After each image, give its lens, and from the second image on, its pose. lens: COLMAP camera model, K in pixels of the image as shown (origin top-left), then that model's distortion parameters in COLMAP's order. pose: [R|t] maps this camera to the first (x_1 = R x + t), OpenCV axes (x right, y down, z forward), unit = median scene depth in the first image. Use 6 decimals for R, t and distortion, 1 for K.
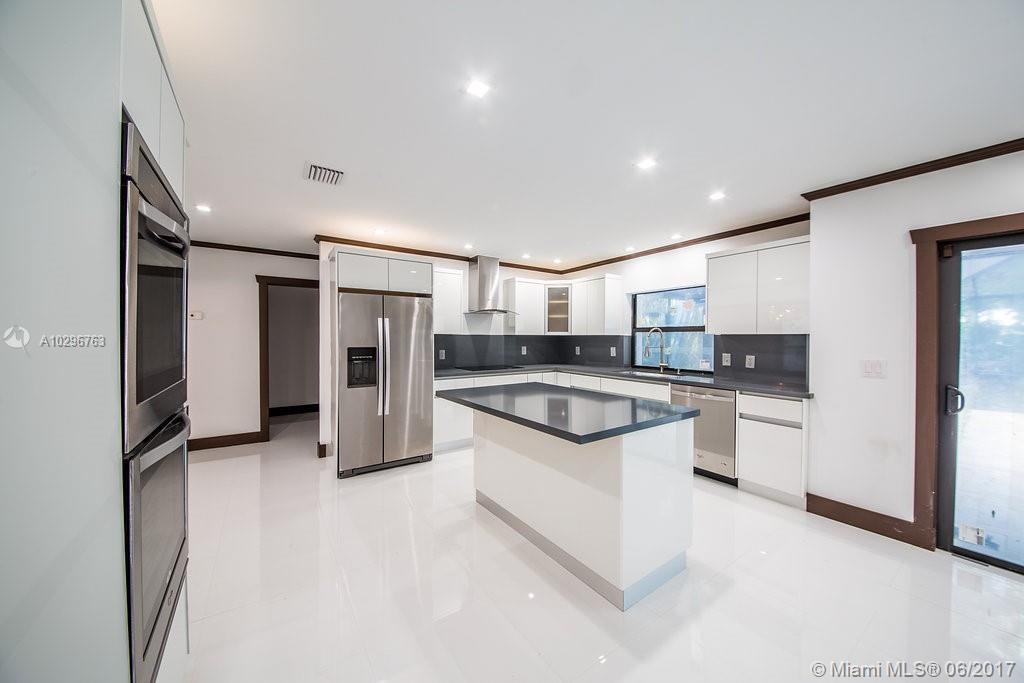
lens RADIAL K [[359.1, 0, 516.0], [0, 359.1, 338.3], [0, 0, 1]] dist [0.004263, -0.005375]
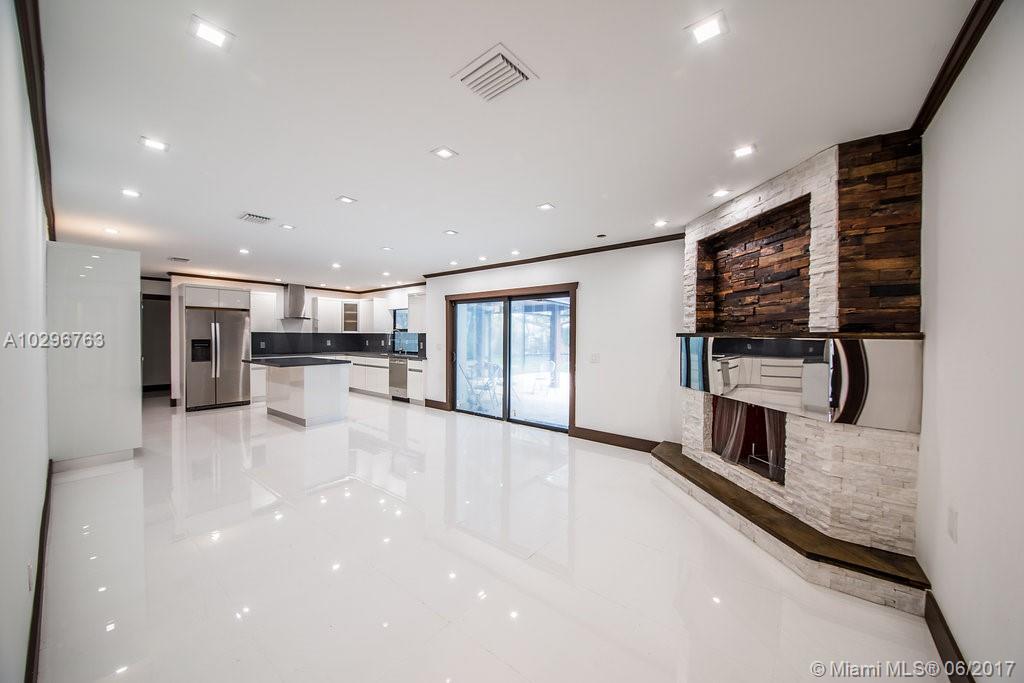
lens RADIAL K [[359.1, 0, 516.6], [0, 359.1, 340.0], [0, 0, 1]] dist [0.004263, -0.005375]
pose [[0.954766, -0.001640, 0.297355, 0.482339], [-0.001620, 0.999941, 0.010717, 0.005486], [-0.297355, -0.010714, 0.954707, -1.048841]]
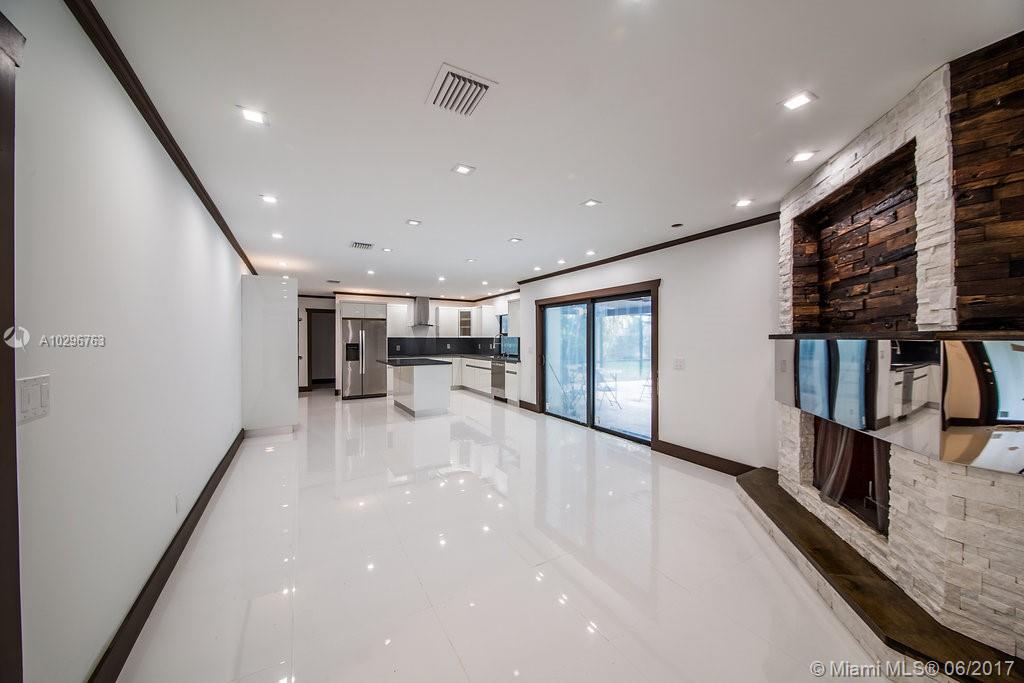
lens RADIAL K [[359.1, 0, 515.9], [0, 359.1, 340.9], [0, 0, 1]] dist [0.004263, -0.005375]
pose [[0.997905, -0.002303, -0.064661, 0.671291], [0.002409, 0.999996, 0.001561, 0.007400], [0.064657, -0.001713, 0.997906, -1.075643]]
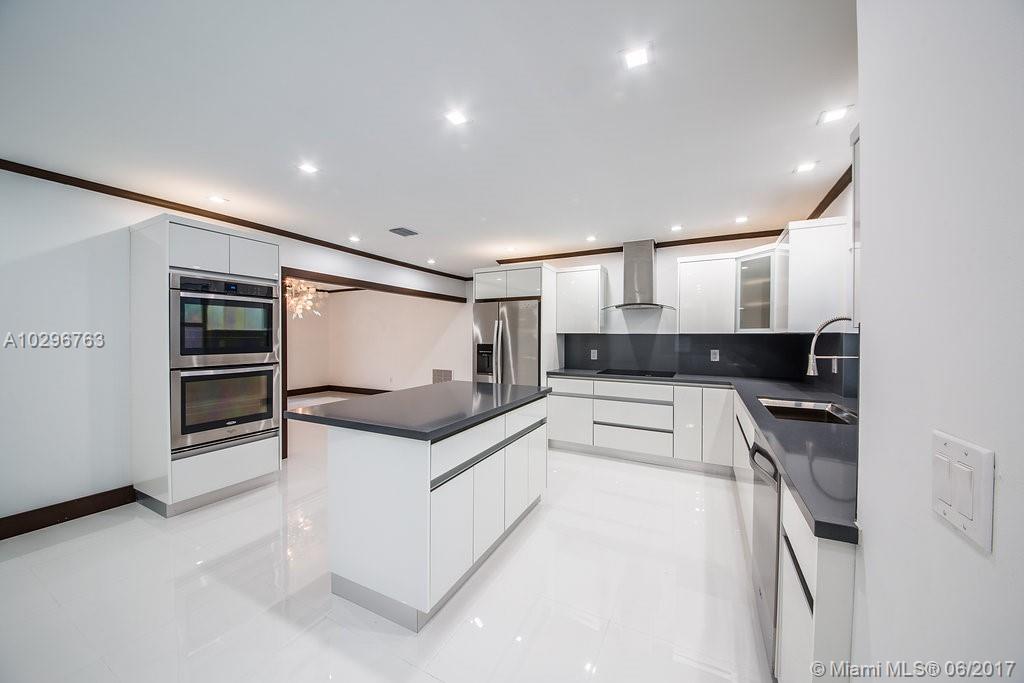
lens RADIAL K [[359.1, 0, 516.2], [0, 359.1, 338.6], [0, 0, 1]] dist [0.004263, -0.005375]
pose [[0.467903, 0.004776, -0.883767, 0.673302], [-0.005285, 0.999983, 0.002606, 0.001251], [0.883764, 0.003451, 0.467920, 0.443713]]
